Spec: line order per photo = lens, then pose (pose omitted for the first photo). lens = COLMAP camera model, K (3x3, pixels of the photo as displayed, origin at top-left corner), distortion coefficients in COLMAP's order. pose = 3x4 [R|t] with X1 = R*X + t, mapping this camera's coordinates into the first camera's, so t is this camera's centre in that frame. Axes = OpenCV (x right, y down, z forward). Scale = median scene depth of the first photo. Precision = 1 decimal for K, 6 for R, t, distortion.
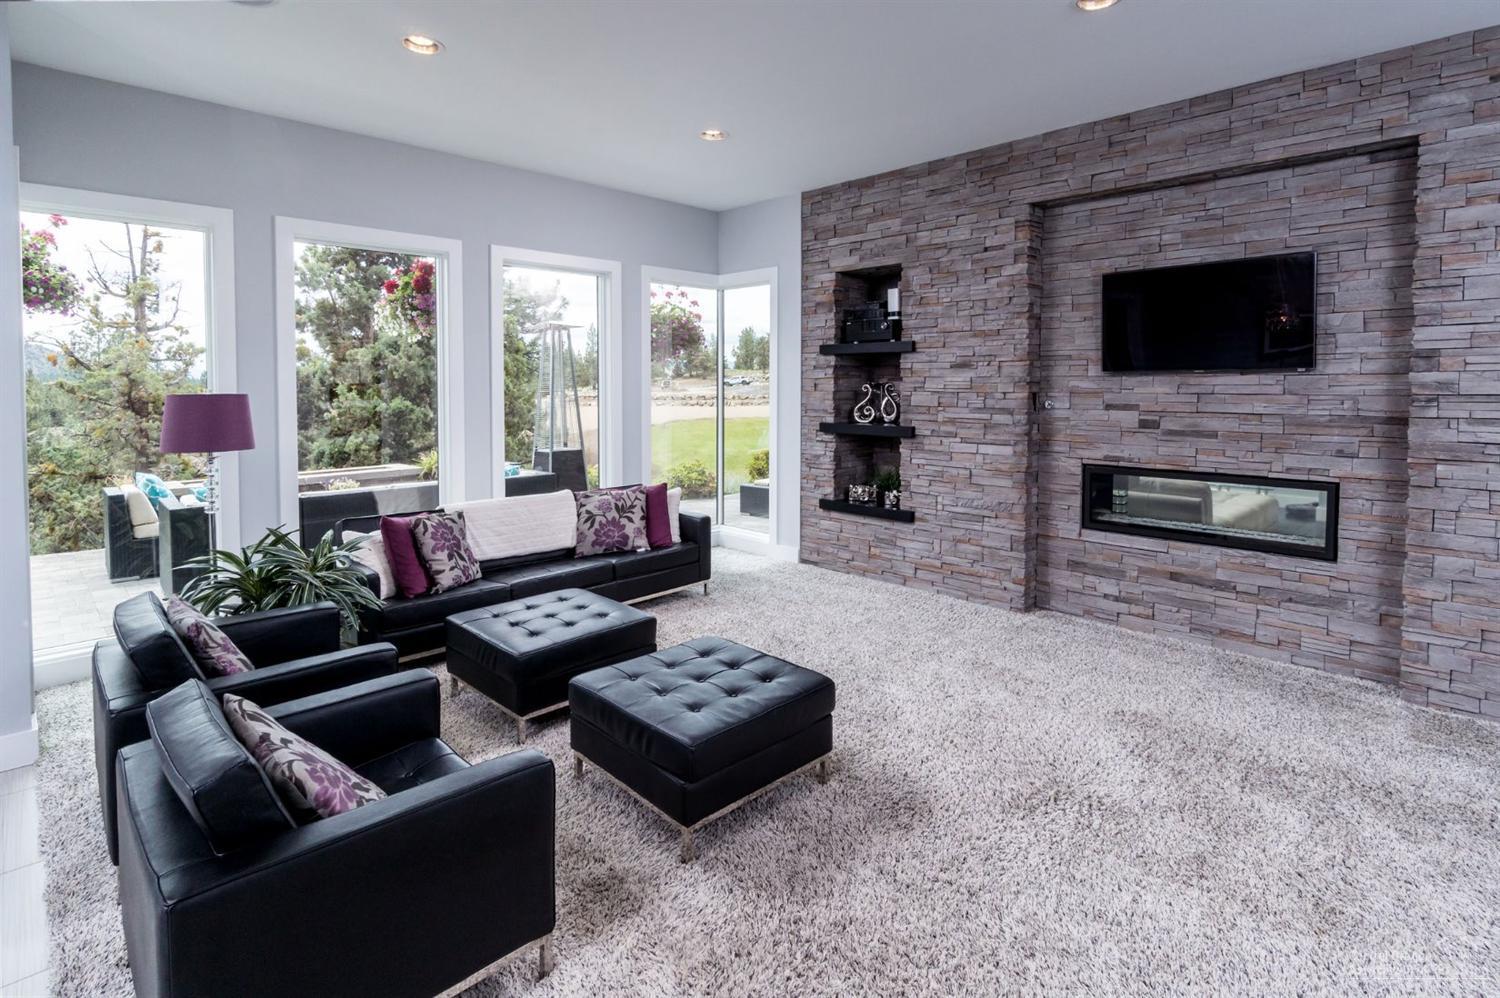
lens RADIAL K [[750.7, 0, 804.3], [0, 750.7, 411.5], [0, 0, 1]] dist [0.000705, -0.001312]
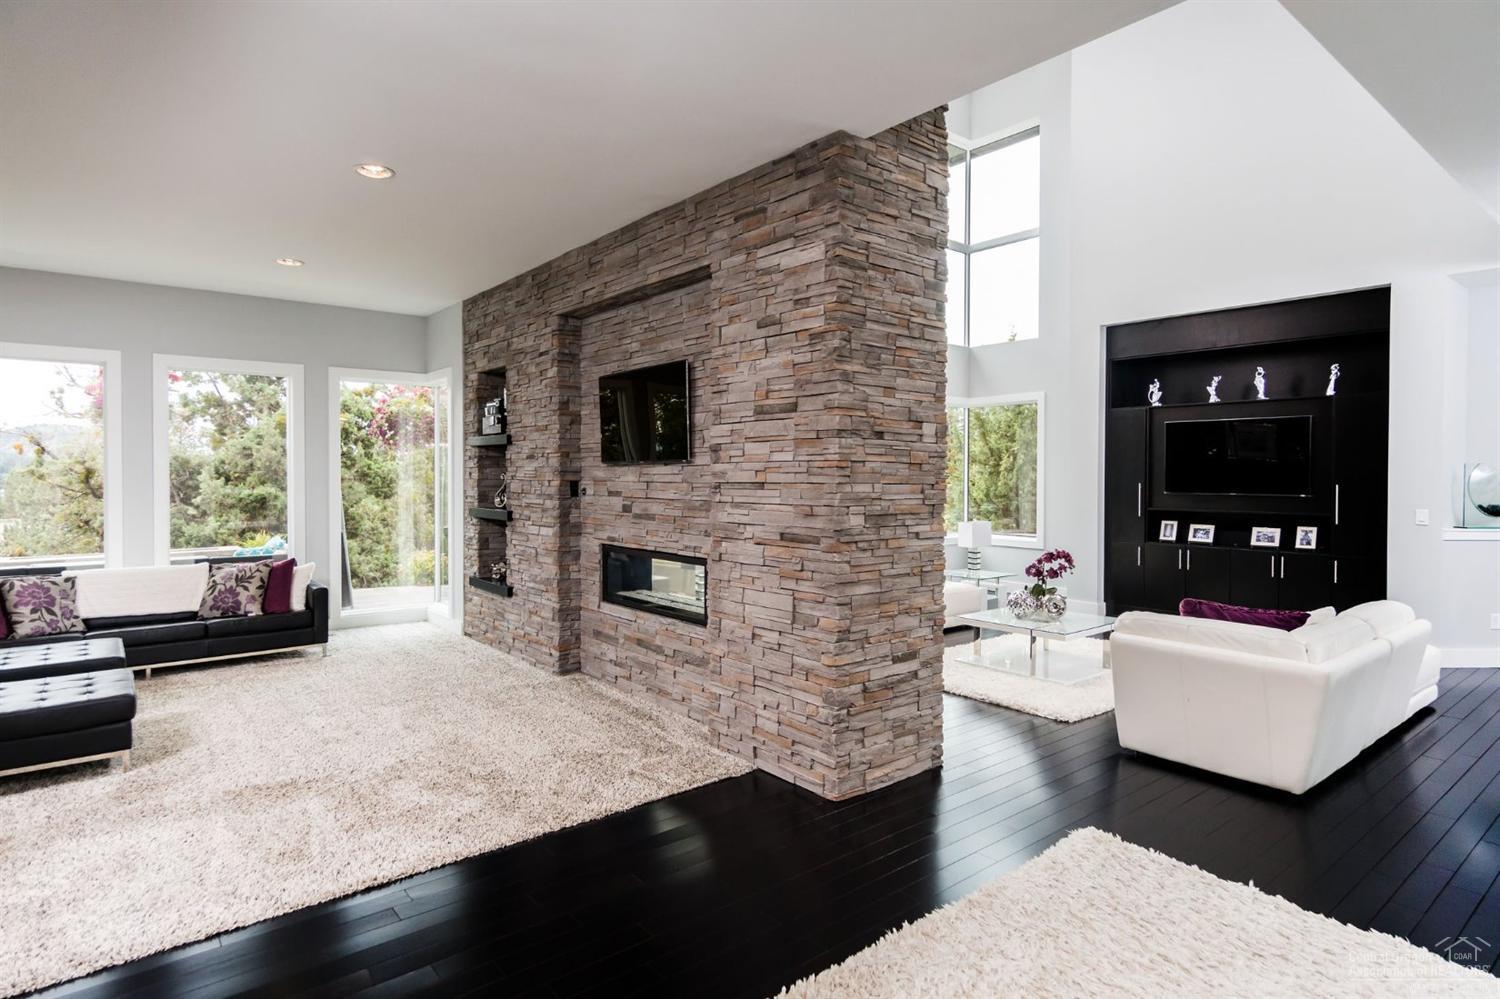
lens RADIAL K [[799.6, 0, 748.3], [0, 799.6, 489.8], [0, 0, 1]] dist [0.007534, -0.000319]
pose [[0.995073, 0.004880, -0.099021, 0.710510], [-0.006514, 0.999848, -0.016186, 0.006377], [0.098927, 0.016752, 0.994954, -0.176150]]
